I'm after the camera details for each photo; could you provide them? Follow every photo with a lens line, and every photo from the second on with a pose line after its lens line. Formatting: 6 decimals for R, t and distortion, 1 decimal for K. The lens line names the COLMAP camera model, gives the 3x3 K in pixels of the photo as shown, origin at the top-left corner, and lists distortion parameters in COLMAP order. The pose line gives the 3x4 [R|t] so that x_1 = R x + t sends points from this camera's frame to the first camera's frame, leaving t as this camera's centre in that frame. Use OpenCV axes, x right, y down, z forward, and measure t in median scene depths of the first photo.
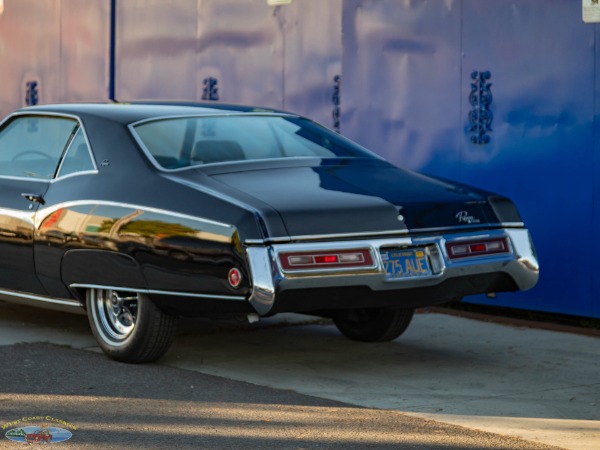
lens RADIAL K [[2010.0, 0, 300.0], [0, 2010.0, 225.0], [0, 0, 1]] dist [-0.012972, -0.369773]
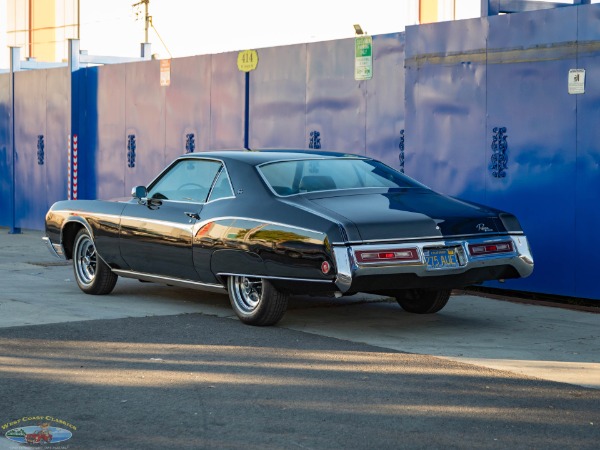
lens RADIAL K [[2010.0, 0, 300.0], [0, 2010.0, 225.0], [0, 0, 1]] dist [-0.012972, -0.369773]
pose [[0.997237, -0.001514, -0.074274, 0.056309], [0.000564, 0.999918, -0.012801, 0.012704], [0.074288, 0.012724, 0.997156, -0.468702]]
